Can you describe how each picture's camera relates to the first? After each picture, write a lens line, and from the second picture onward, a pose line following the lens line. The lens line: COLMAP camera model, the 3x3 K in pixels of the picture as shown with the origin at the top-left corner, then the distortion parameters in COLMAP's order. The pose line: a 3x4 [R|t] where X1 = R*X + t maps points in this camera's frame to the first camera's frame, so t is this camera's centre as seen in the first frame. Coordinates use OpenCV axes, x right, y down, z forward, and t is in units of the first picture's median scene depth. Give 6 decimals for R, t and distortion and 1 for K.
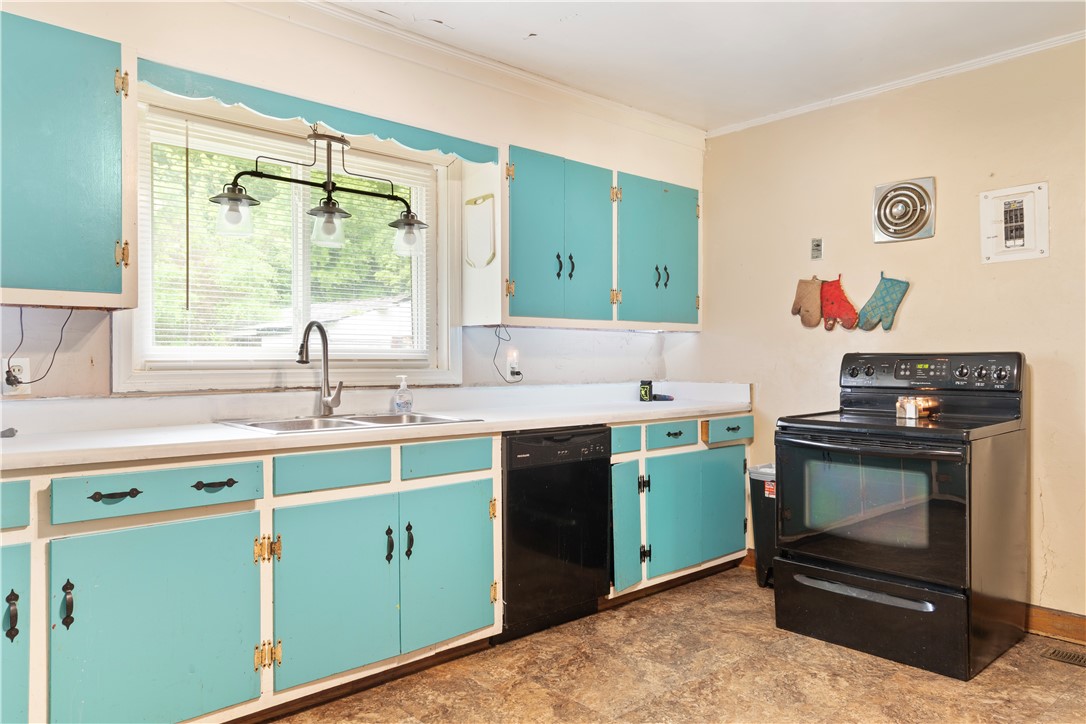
lens RADIAL K [[776.1, 0, 543.0], [0, 776.1, 362.0], [0, 0, 1]] dist [0.025041, -0.009494]
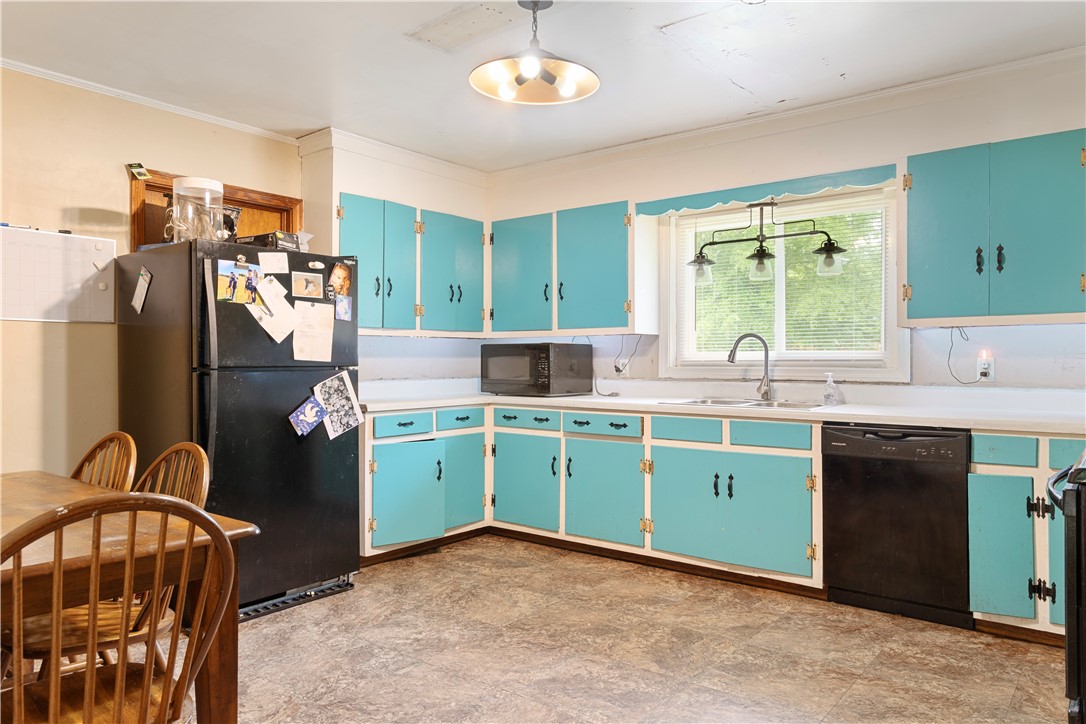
lens RADIAL K [[776.1, 0, 543.0], [0, 776.1, 362.0], [0, 0, 1]] dist [0.025041, -0.009494]
pose [[0.123336, 0.006136, -0.992346, 1.093264], [0.001531, 0.999979, 0.006373, -0.009135], [0.992364, -0.002306, 0.123324, 0.431586]]
